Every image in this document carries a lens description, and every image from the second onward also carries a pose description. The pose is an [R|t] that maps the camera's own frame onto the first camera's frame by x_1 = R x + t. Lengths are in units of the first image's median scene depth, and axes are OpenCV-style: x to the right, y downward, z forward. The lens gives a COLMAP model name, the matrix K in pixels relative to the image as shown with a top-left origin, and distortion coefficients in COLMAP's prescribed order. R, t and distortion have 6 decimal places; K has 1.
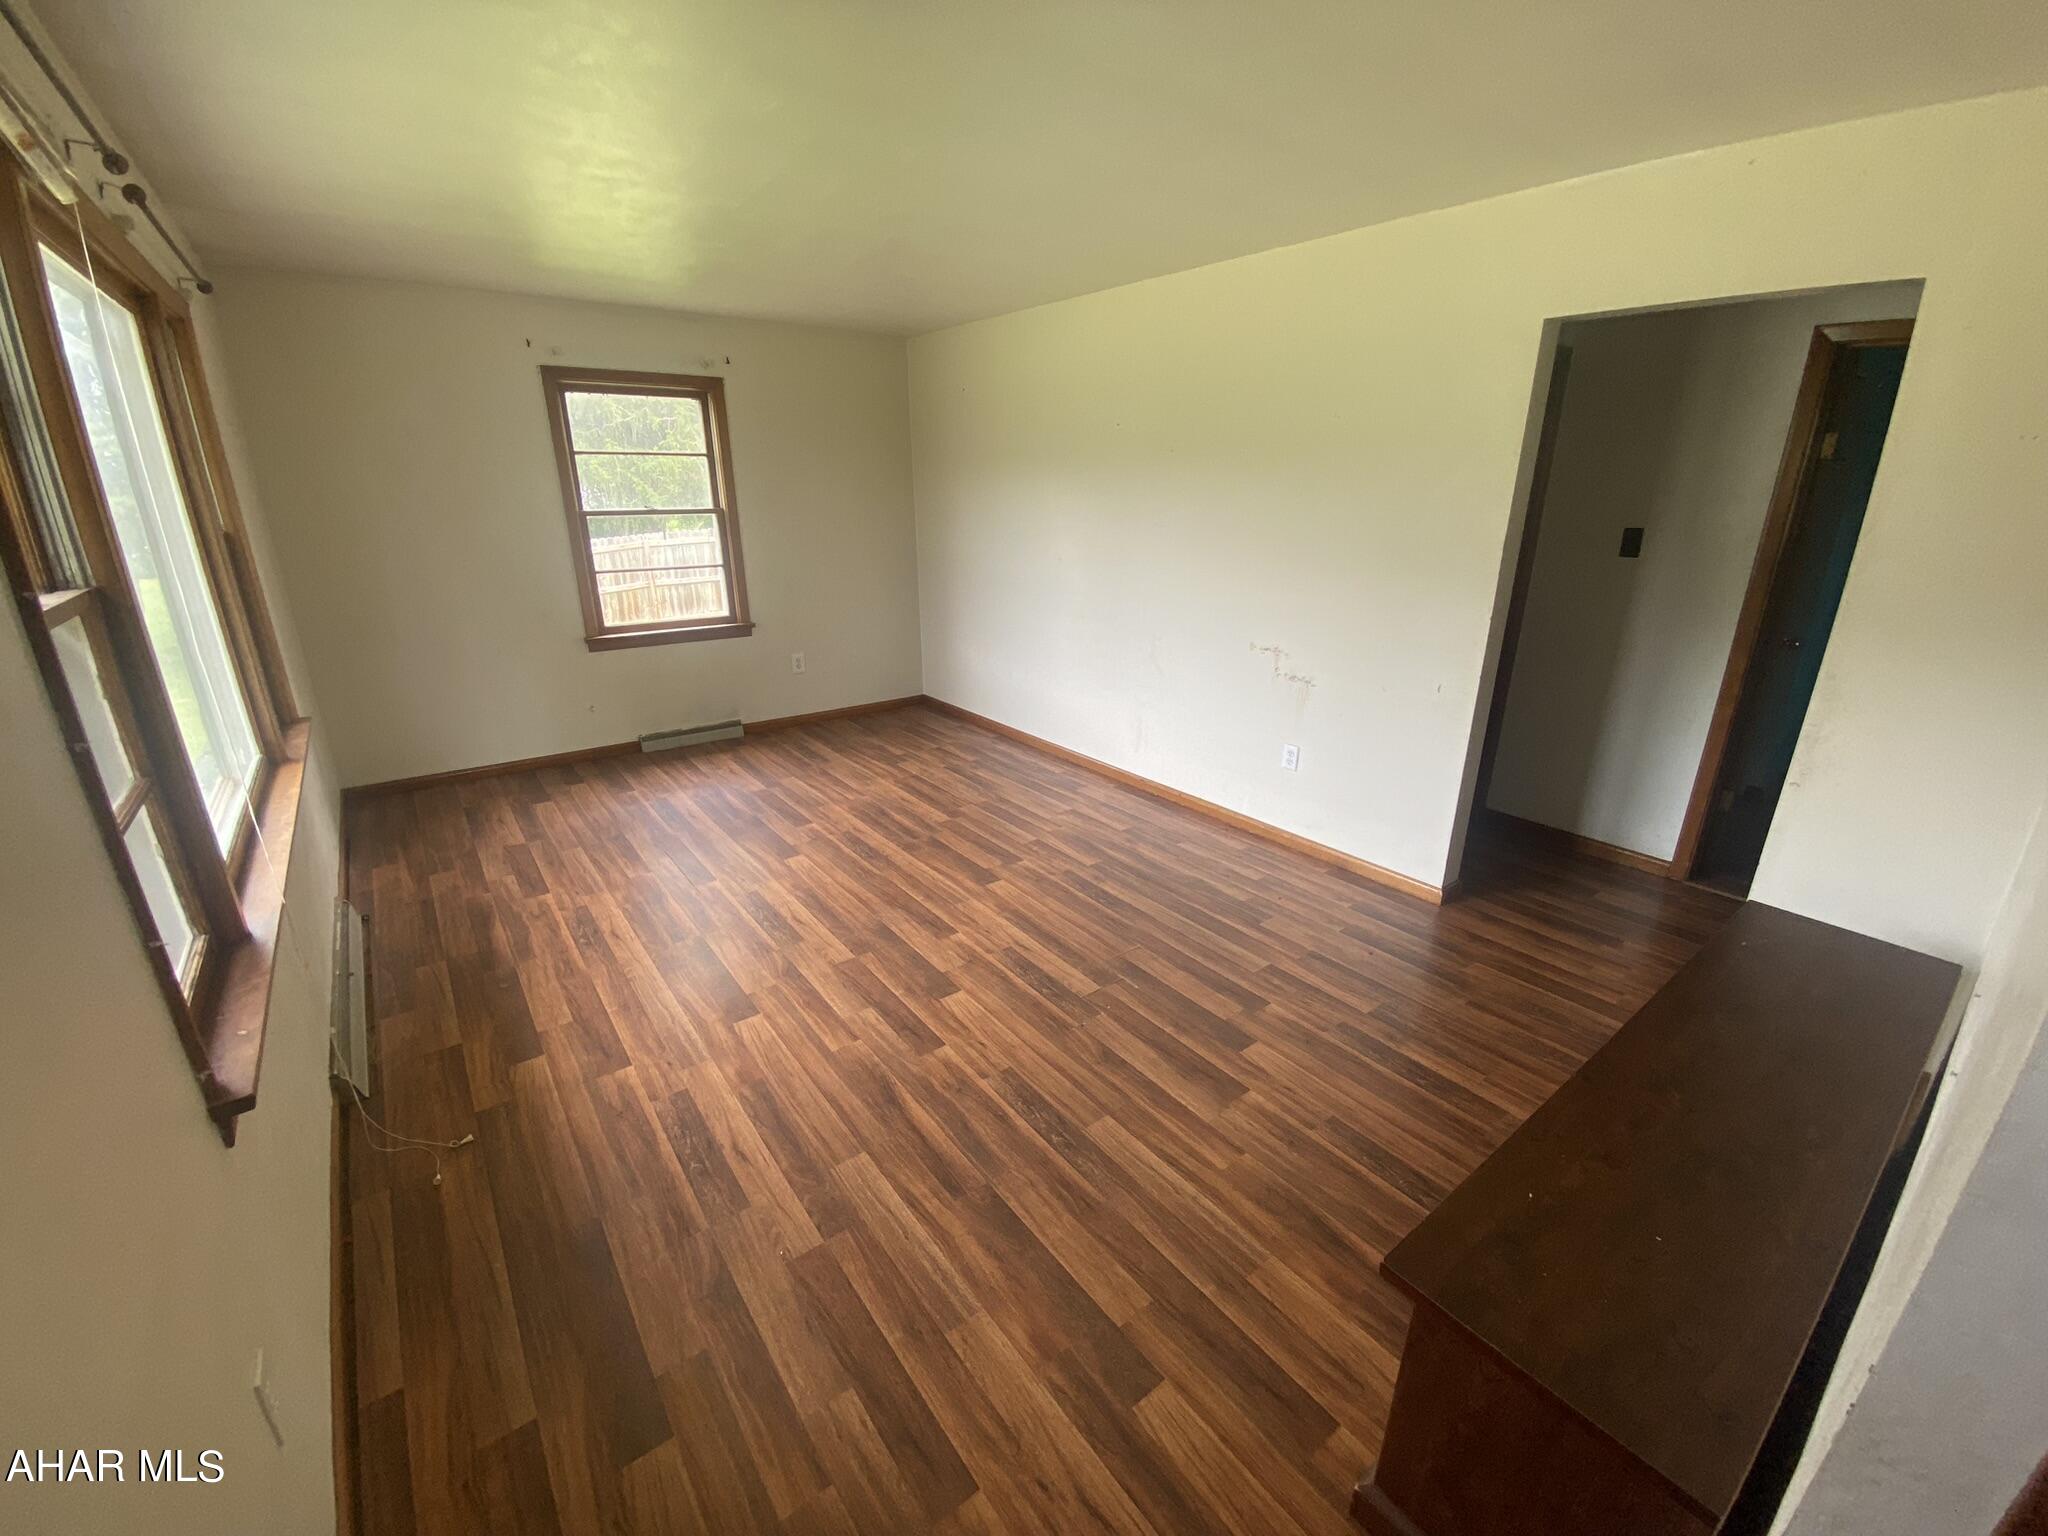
lens RADIAL K [[831.8, 0, 1010.4], [0, 831.8, 759.6], [0, 0, 1]] dist [0.013196, -0.016224]
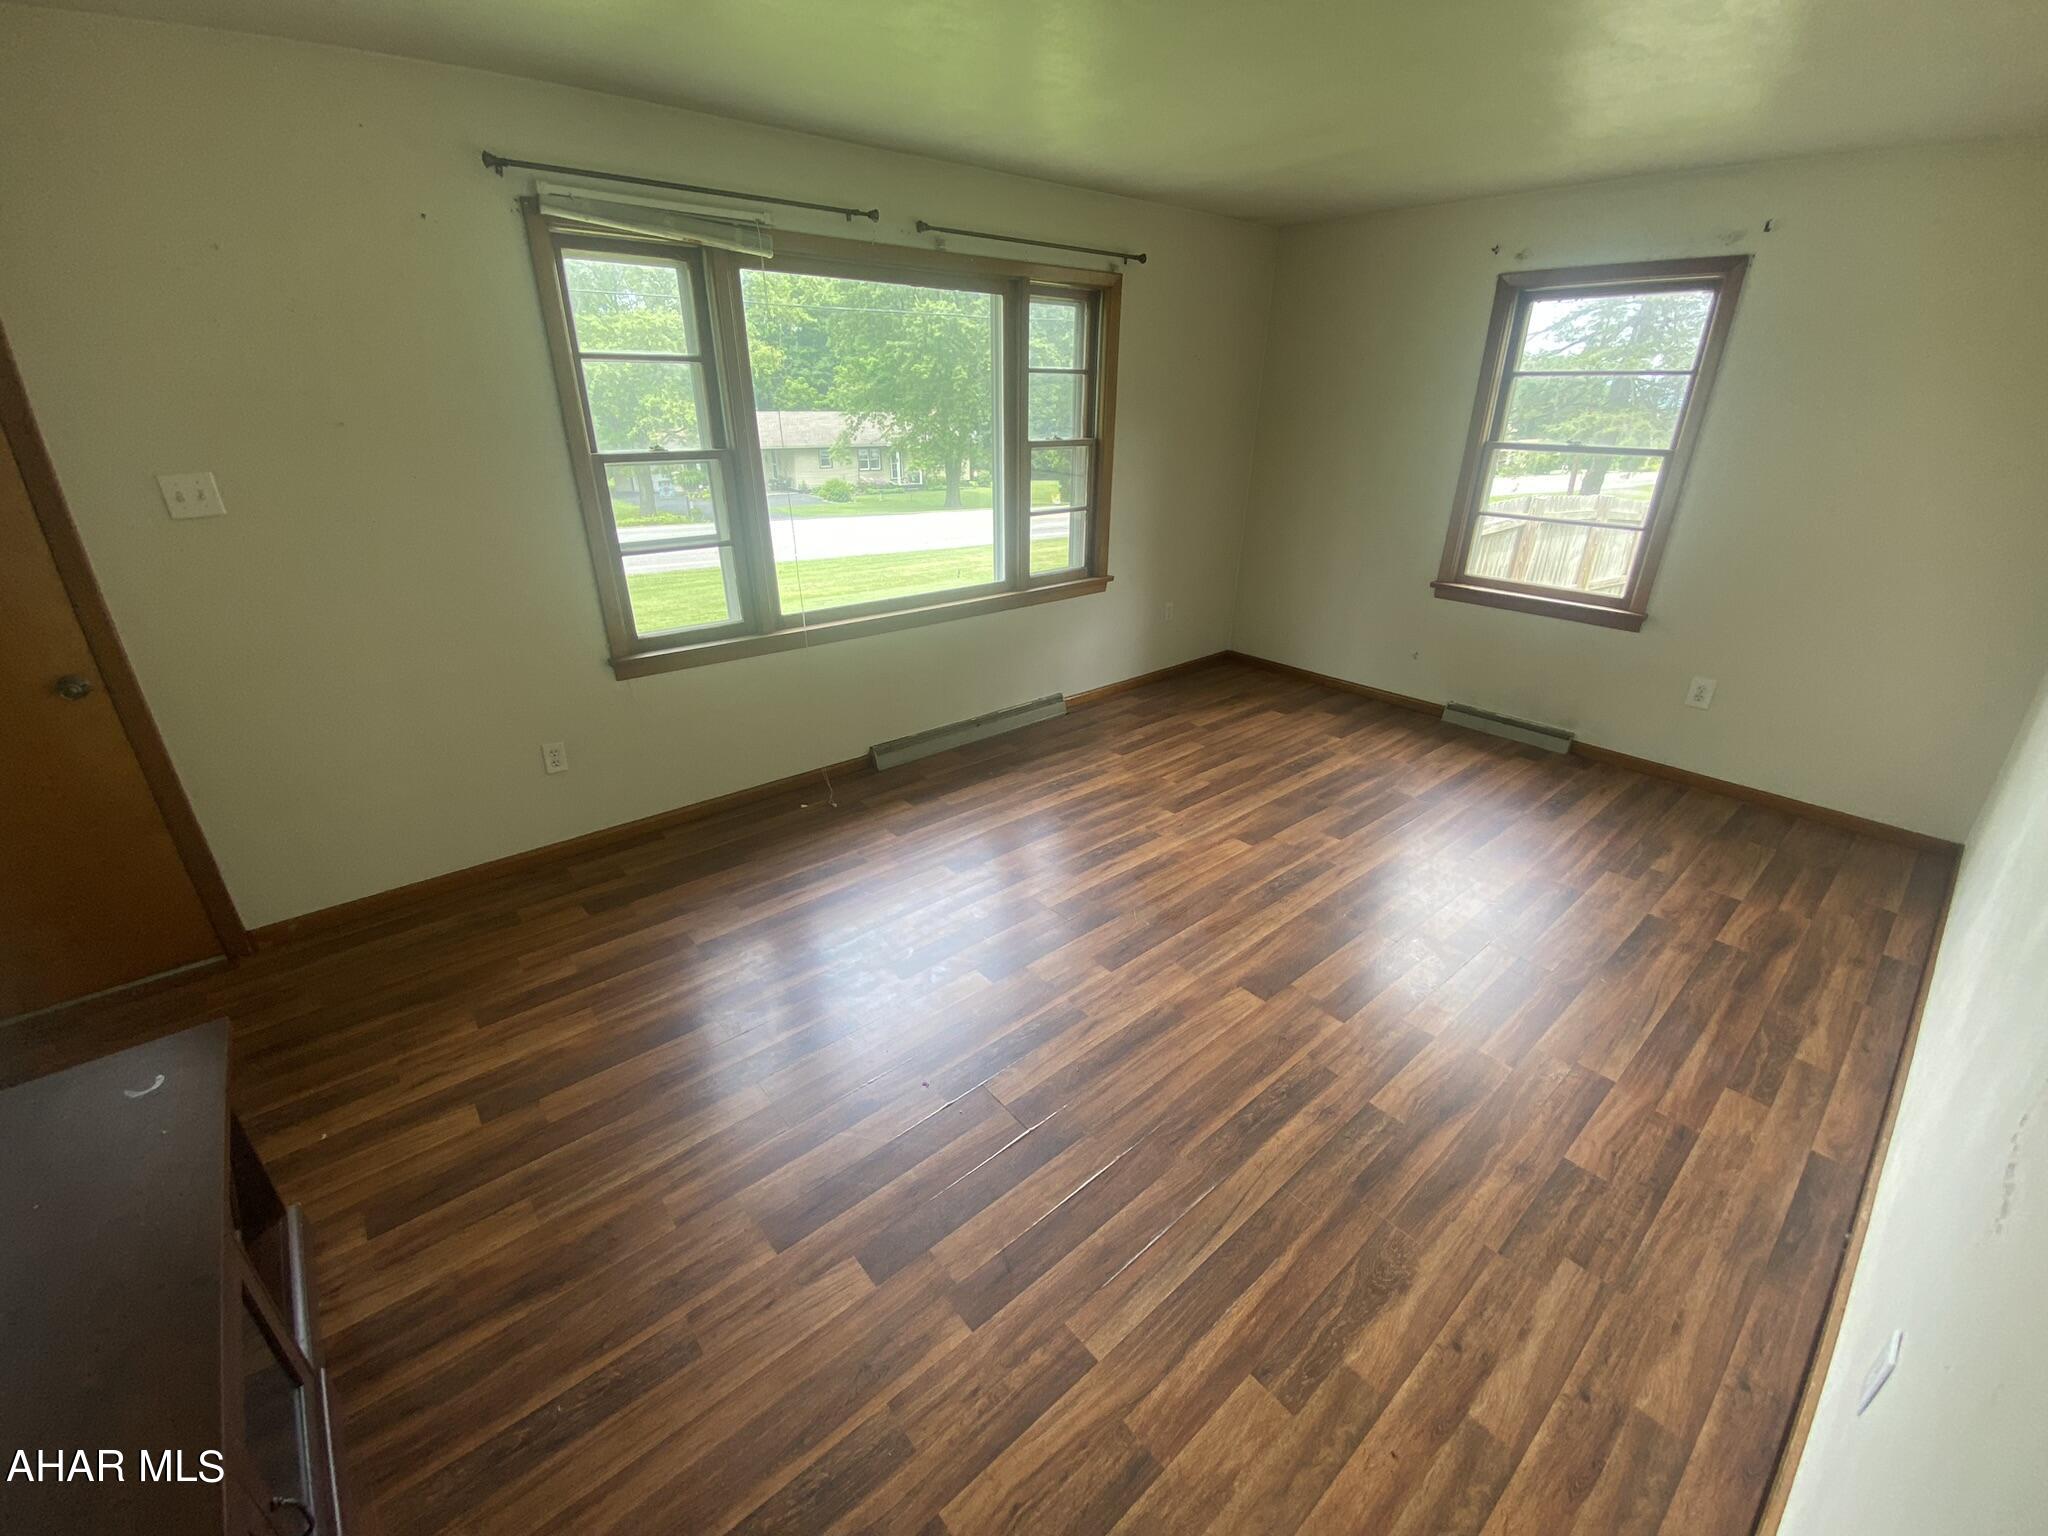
lens RADIAL K [[831.8, 0, 1038.1], [0, 831.8, 760.2], [0, 0, 1]] dist [0.013196, -0.016224]
pose [[0.059879, 0.394808, -0.916811, 0.424913], [-0.316715, 0.878517, 0.357632, -0.175392], [0.946629, 0.268953, 0.177646, 0.506077]]
